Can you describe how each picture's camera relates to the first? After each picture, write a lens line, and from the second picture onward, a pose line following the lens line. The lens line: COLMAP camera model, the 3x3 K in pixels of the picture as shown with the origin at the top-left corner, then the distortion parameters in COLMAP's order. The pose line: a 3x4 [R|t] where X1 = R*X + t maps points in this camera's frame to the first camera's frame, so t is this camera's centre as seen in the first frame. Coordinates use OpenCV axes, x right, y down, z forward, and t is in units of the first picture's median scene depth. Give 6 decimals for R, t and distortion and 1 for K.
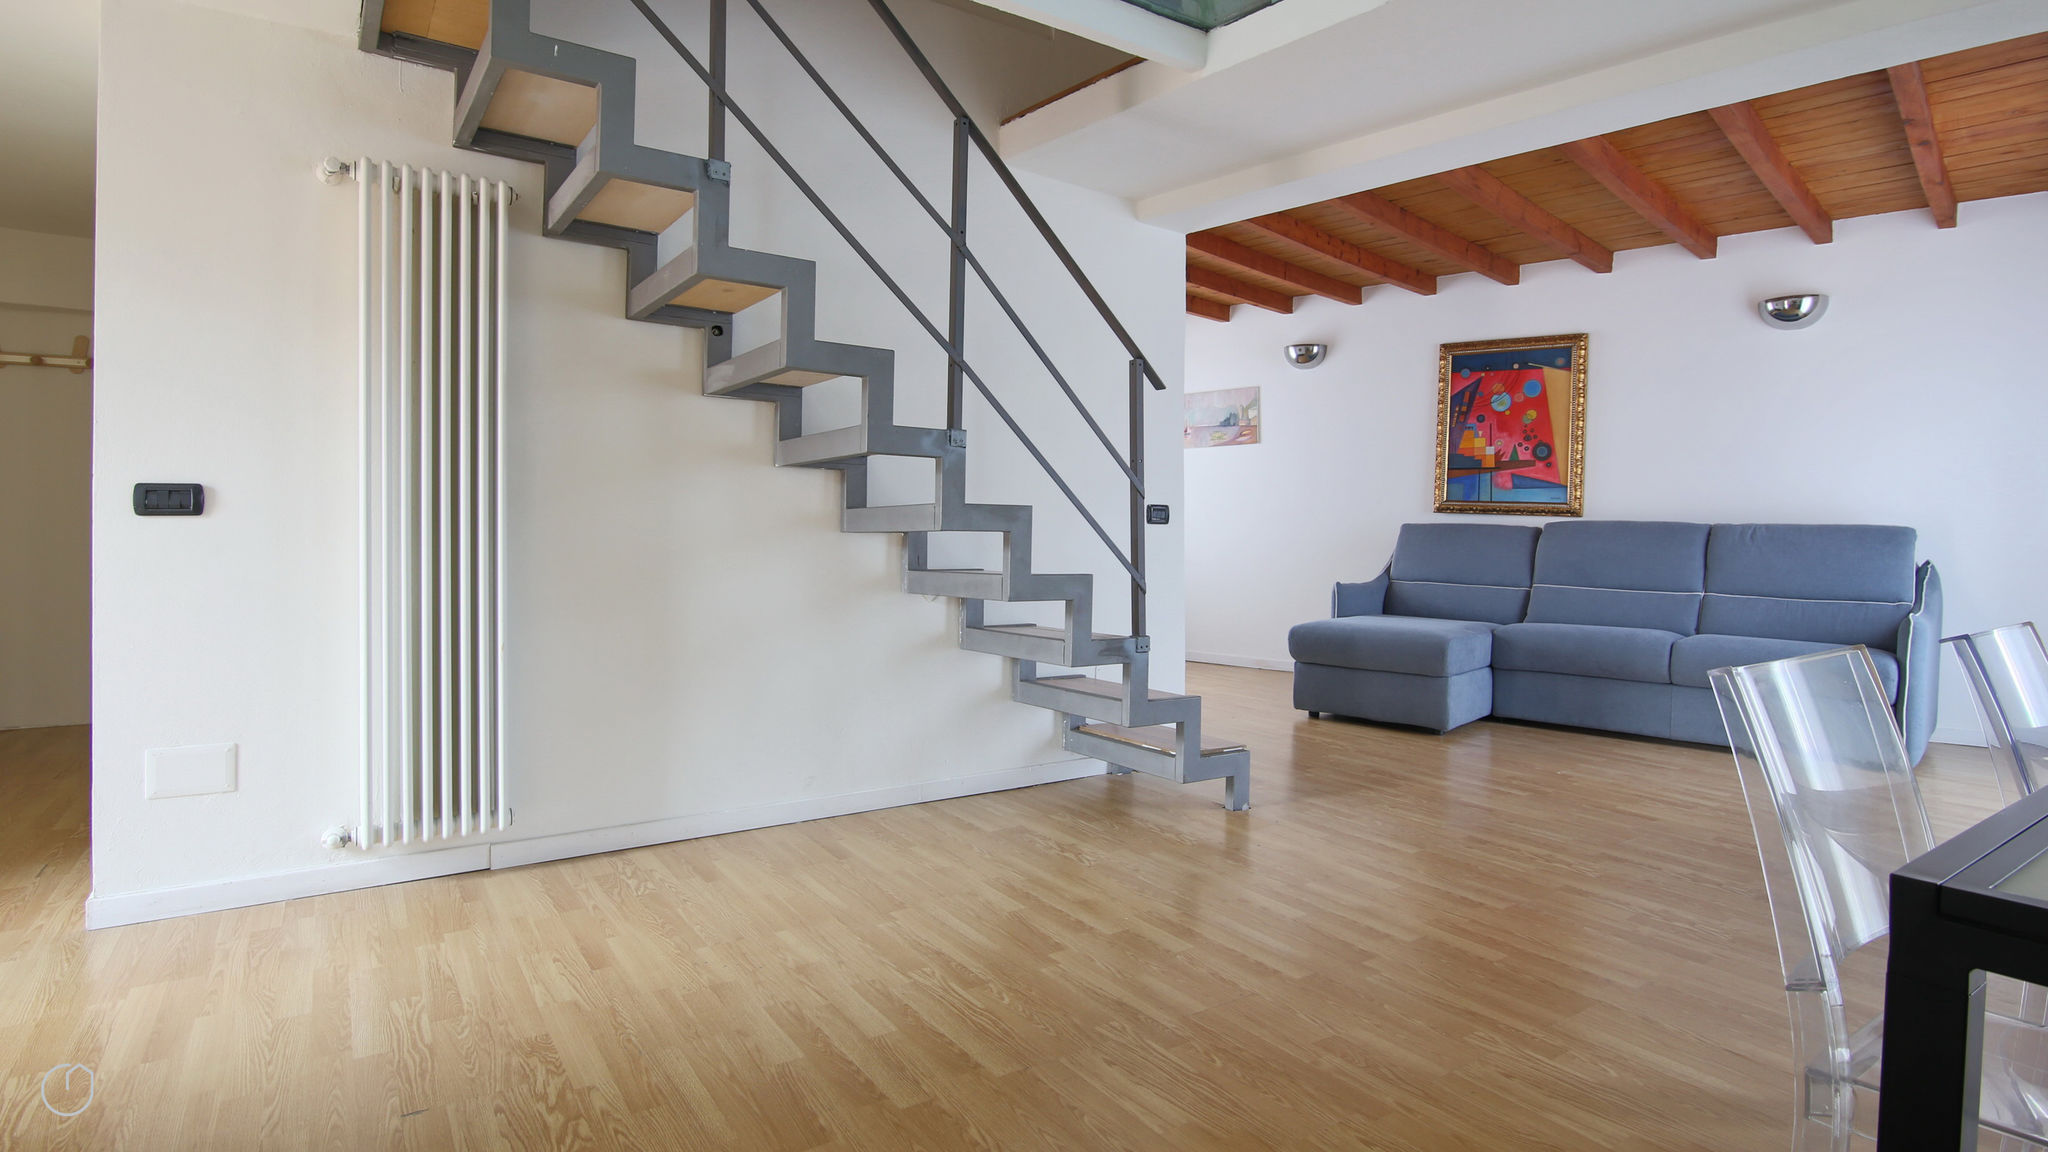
lens RADIAL K [[1062.9, 0, 1038.0], [0, 1062.9, 529.1], [0, 0, 1]] dist [-0.018759, -0.000189]
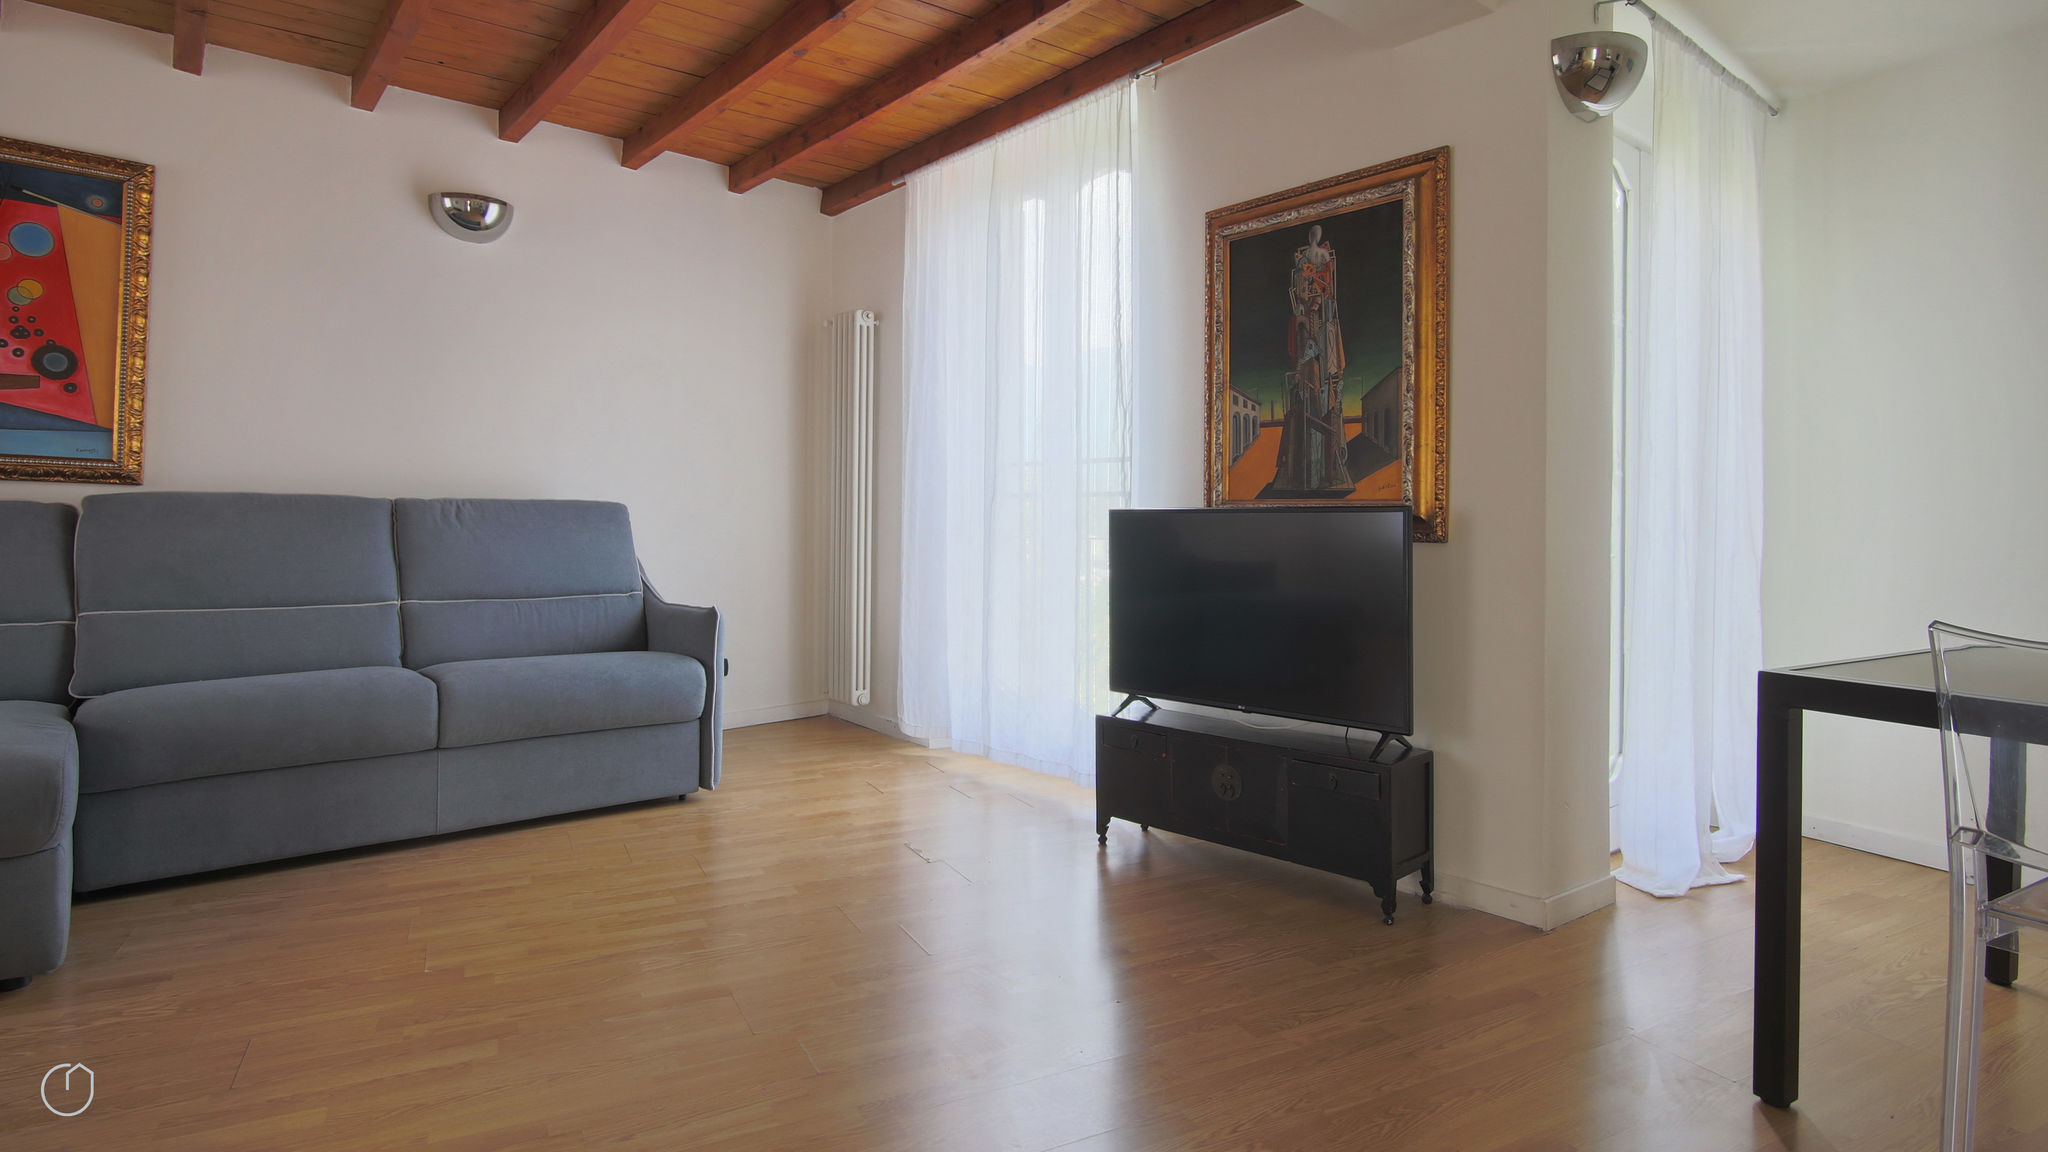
lens RADIAL K [[1062.9, 0, 1029.9], [0, 1062.9, 514.8], [0, 0, 1]] dist [-0.018759, -0.000189]
pose [[0.112611, -0.012044, 0.993566, 0.005286], [-0.000421, 0.999926, 0.012169, -0.002536], [-0.993639, -0.001789, 0.112597, 0.450414]]
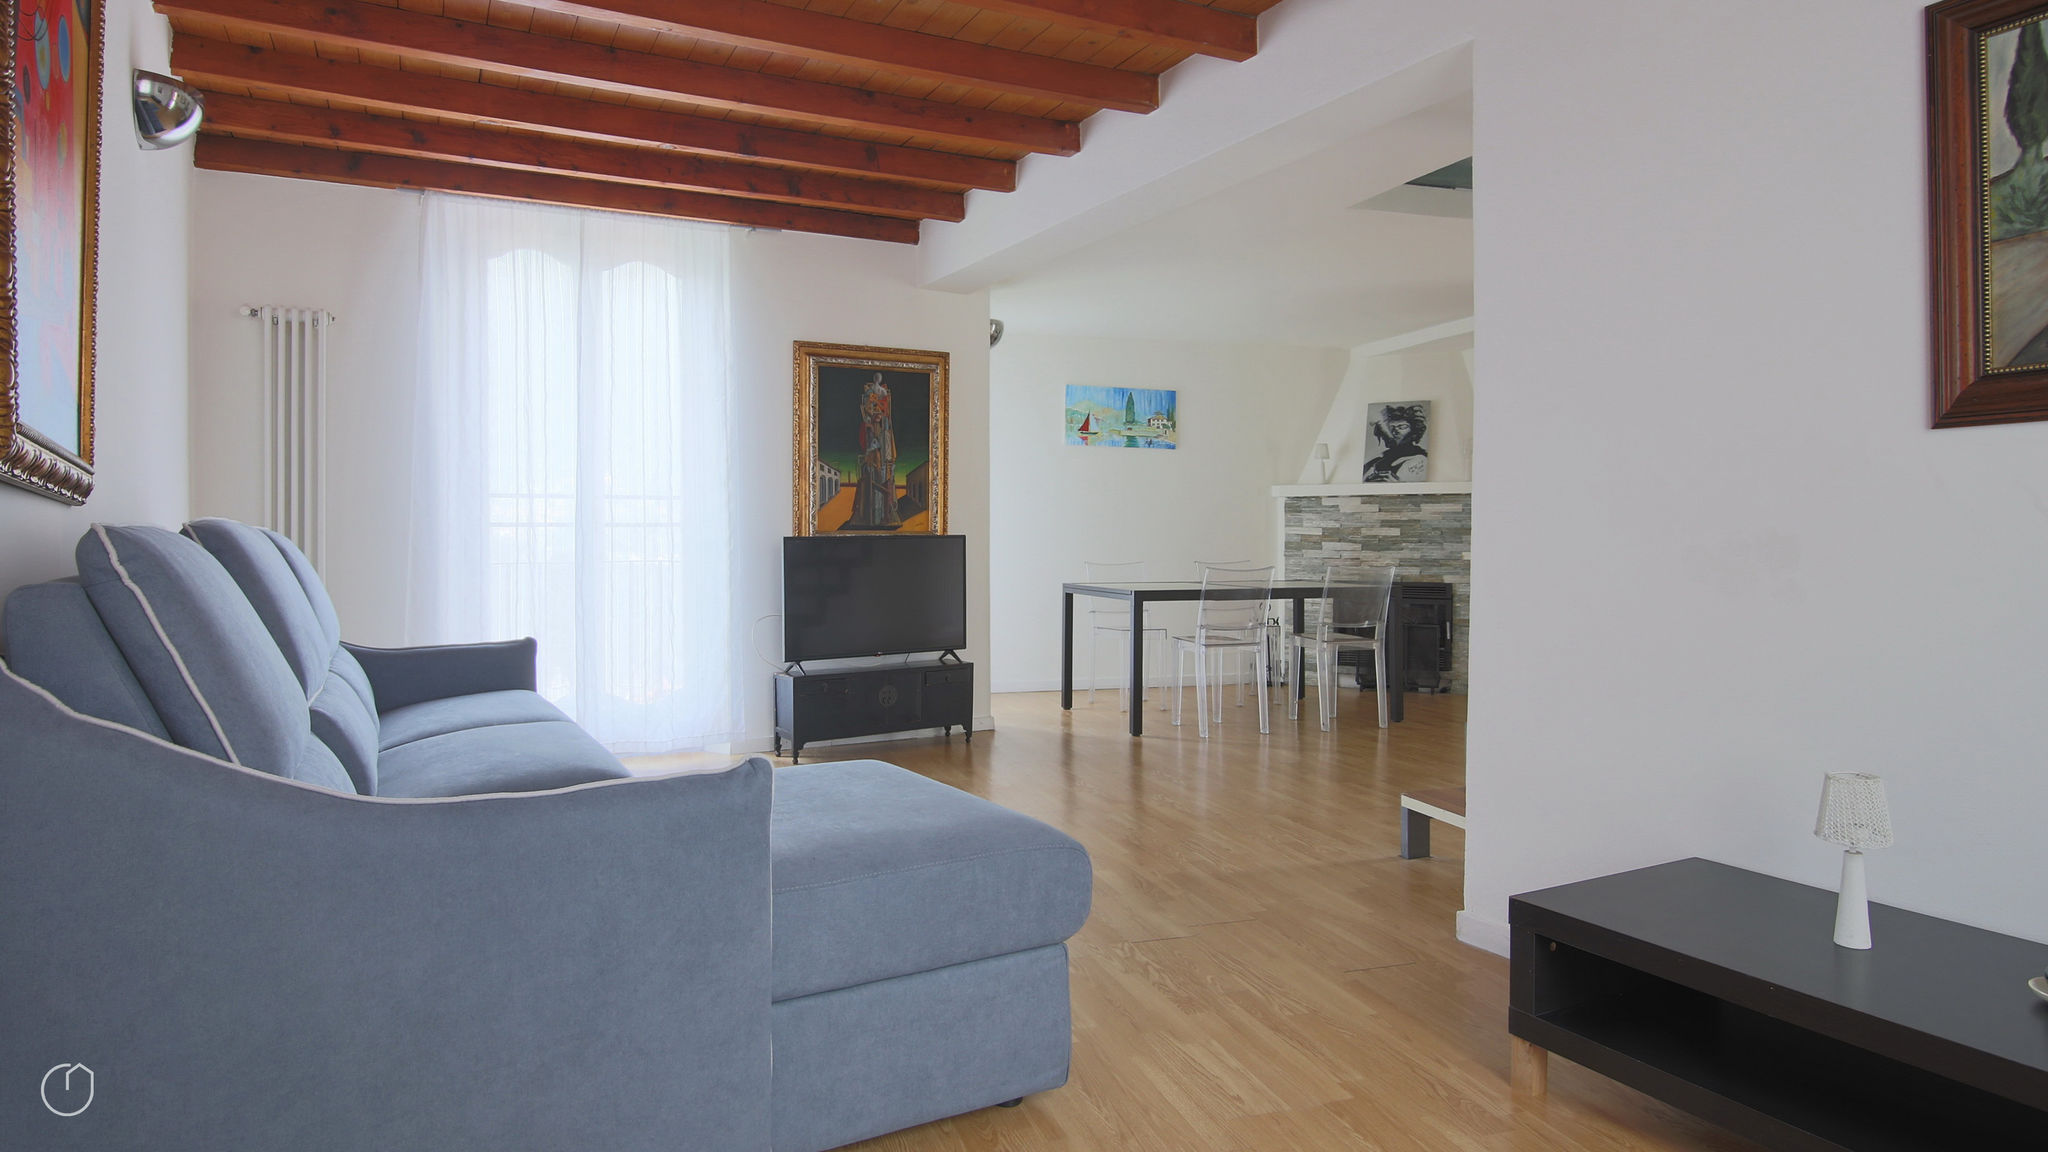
lens RADIAL K [[1145.4, 0, 959.2], [0, 1145.4, 549.4], [0, 0, 1]] dist [-0.016876, -0.002406]
pose [[-0.942991, -0.010668, 0.332646, 0.140162], [-0.004861, 0.999821, 0.018286, -0.005964], [-0.332781, 0.015627, -0.942875, 1.214202]]
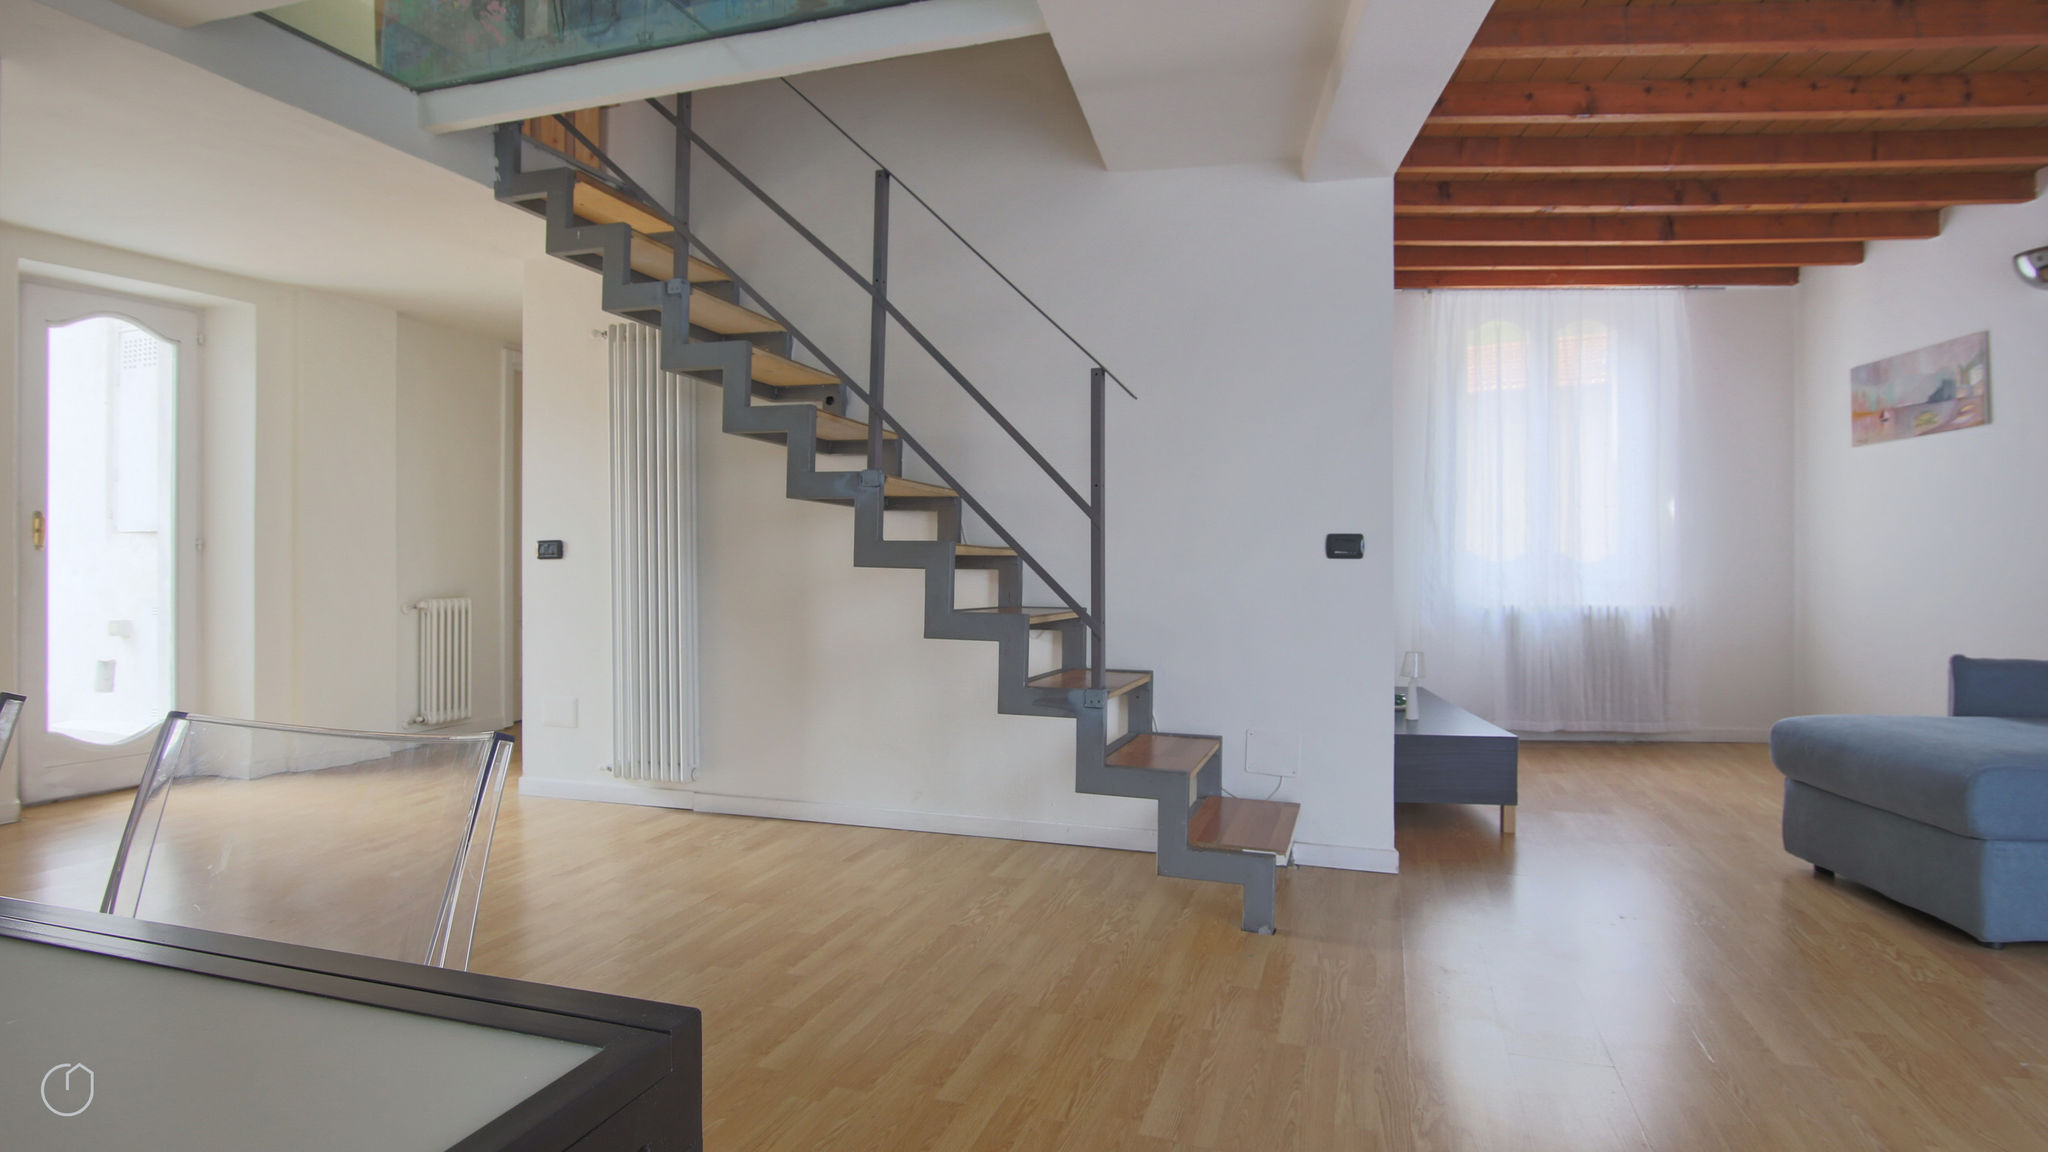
lens RADIAL K [[1062.9, 0, 1035.9], [0, 1062.9, 556.5], [0, 0, 1]] dist [-0.018759, -0.000189]
pose [[0.609274, -0.010344, -0.792893, 0.419072], [0.001140, 0.999925, -0.012168, 0.001947], [0.792959, 0.006510, 0.609240, 0.243746]]
